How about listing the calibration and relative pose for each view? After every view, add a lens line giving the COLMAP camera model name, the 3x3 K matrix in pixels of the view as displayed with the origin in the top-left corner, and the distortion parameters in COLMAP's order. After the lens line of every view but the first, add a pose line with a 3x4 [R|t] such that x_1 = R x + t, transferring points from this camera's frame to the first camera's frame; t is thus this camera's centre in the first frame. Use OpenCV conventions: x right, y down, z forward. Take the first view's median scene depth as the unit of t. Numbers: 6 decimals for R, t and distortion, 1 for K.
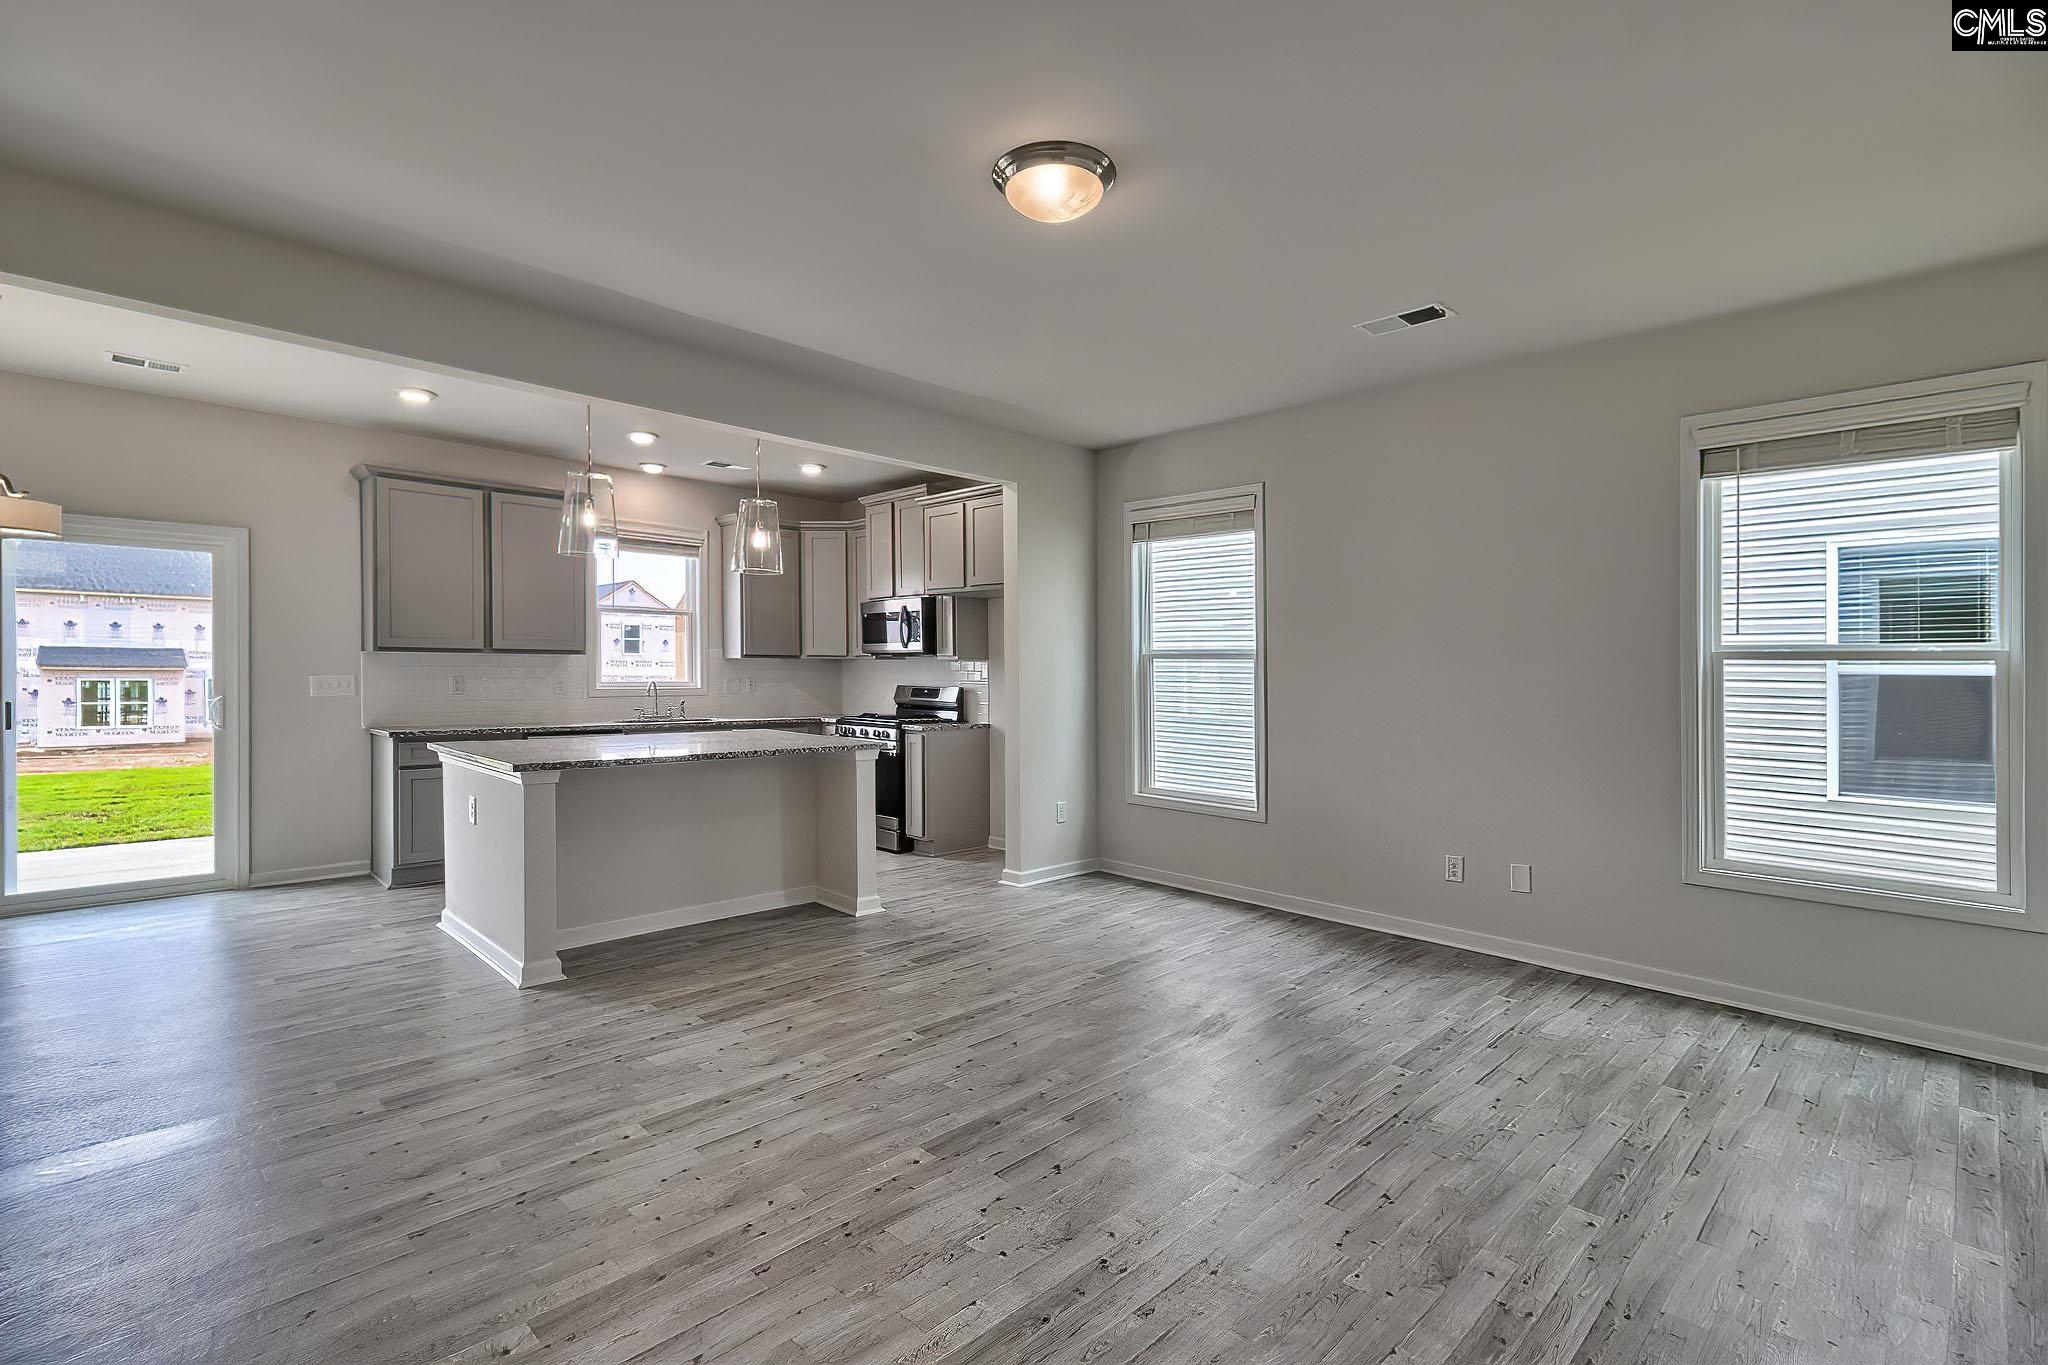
lens RADIAL K [[953.3, 0, 997.4], [0, 953.3, 663.2], [0, 0, 1]] dist [0.038004, -0.000211]
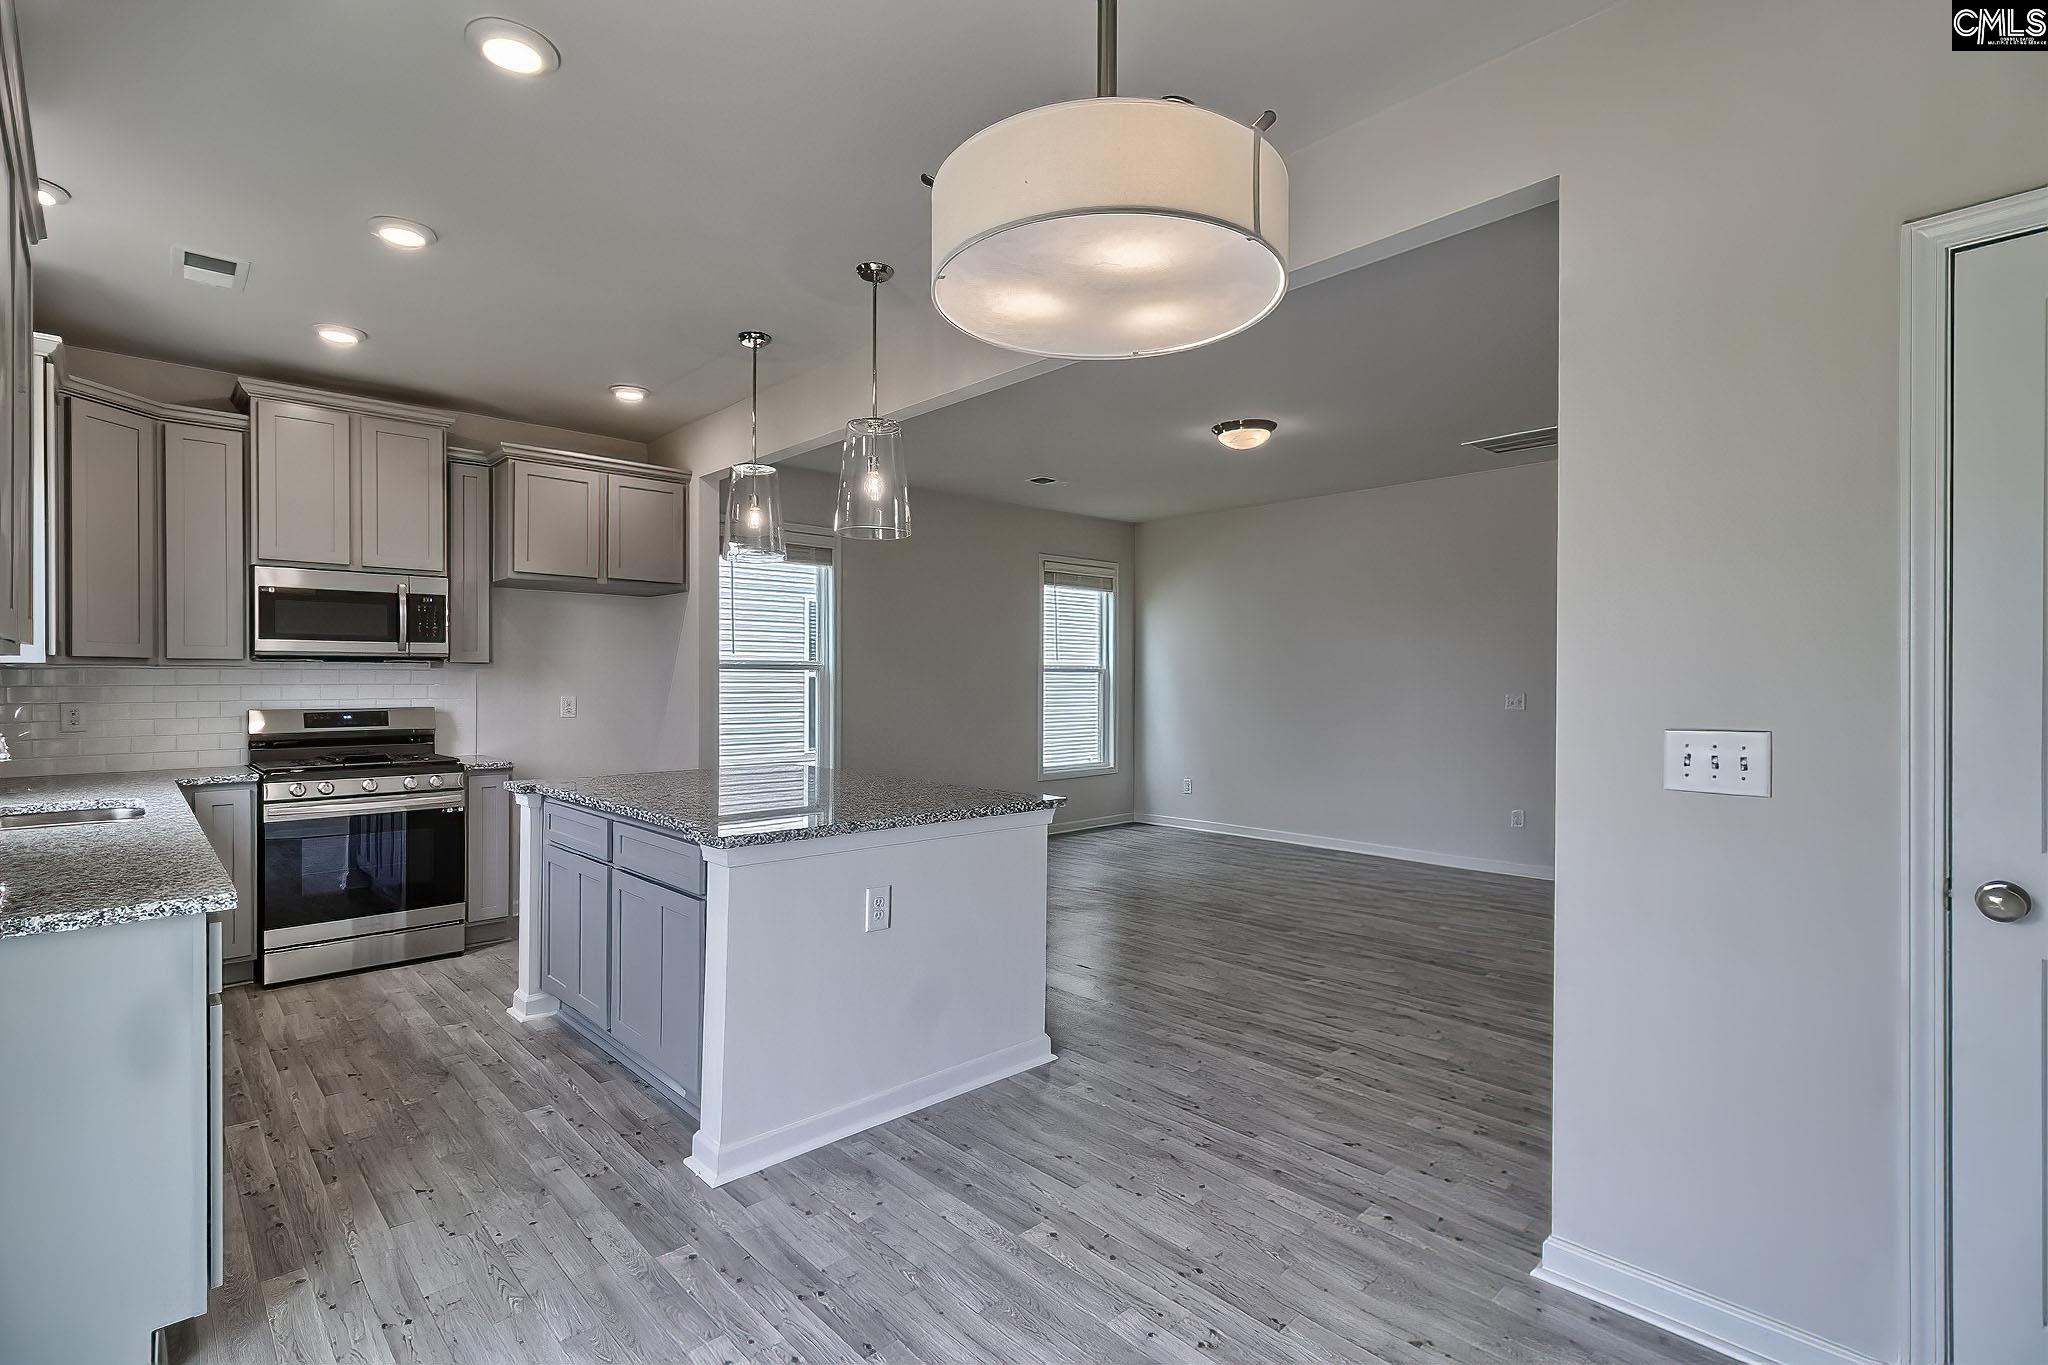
lens RADIAL K [[960.2, 0, 1018.2], [0, 960.2, 683.2], [0, 0, 1]] dist [0.001256, 0.000444]
pose [[0.014730, -0.016328, 0.999758, -0.704856], [-0.007168, 0.999839, 0.016435, -0.006474], [-0.999866, -0.007408, 0.014610, 0.535981]]
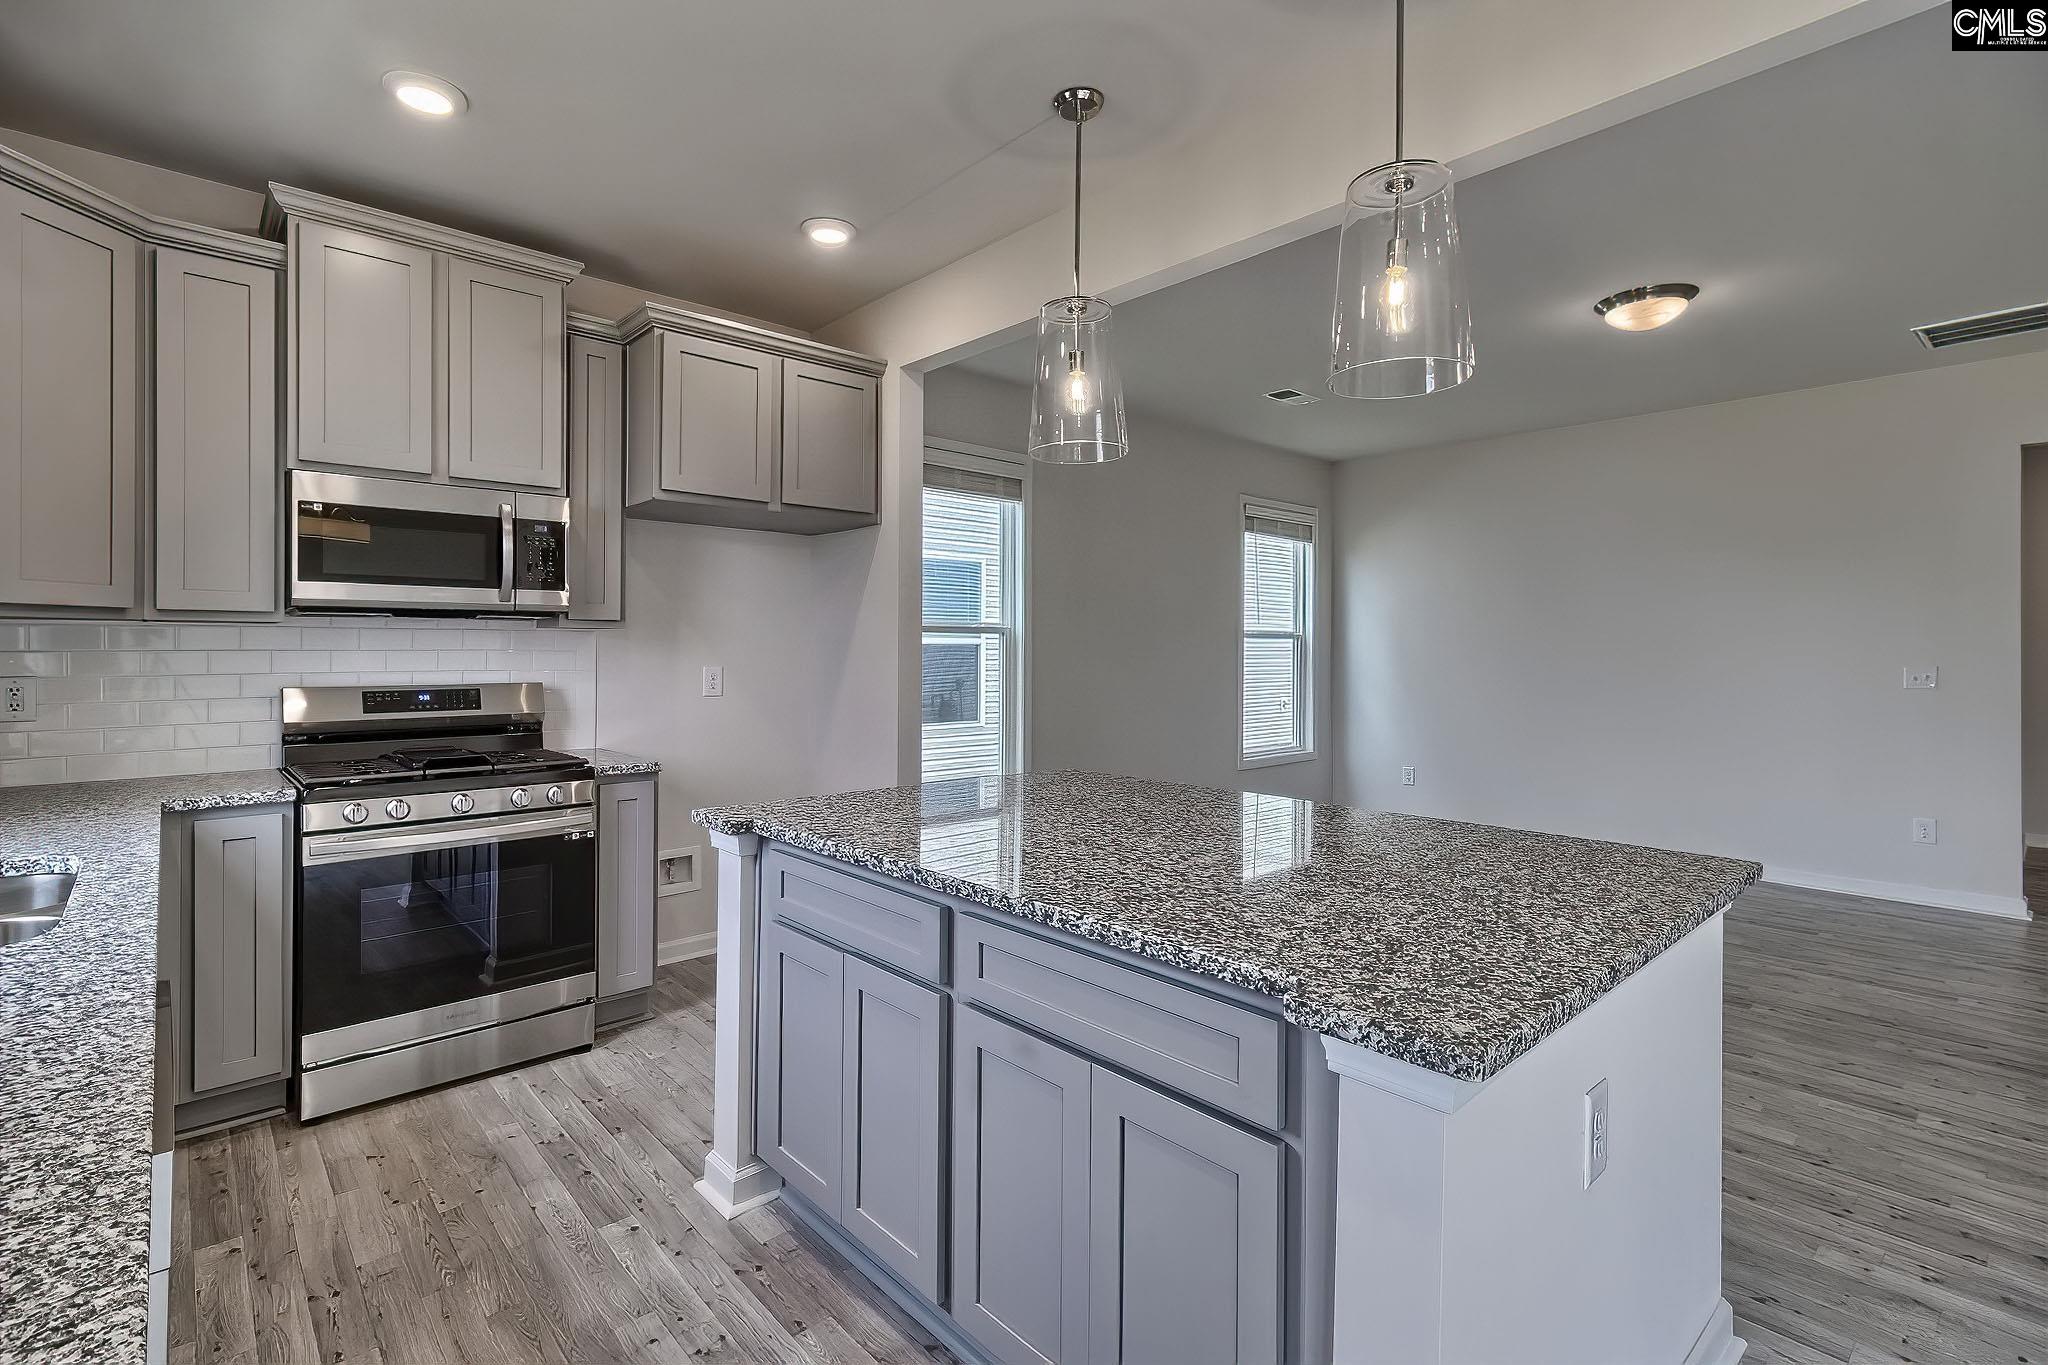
lens RADIAL K [[945.0, 0, 1030.8], [0, 945.0, 645.9], [0, 0, 1]] dist [0.000936, 0.000800]
pose [[0.028604, -0.010863, 0.999532, -0.502765], [-0.009556, 0.999892, 0.011140, -0.001634], [-0.999545, -0.009870, 0.028497, 0.697609]]
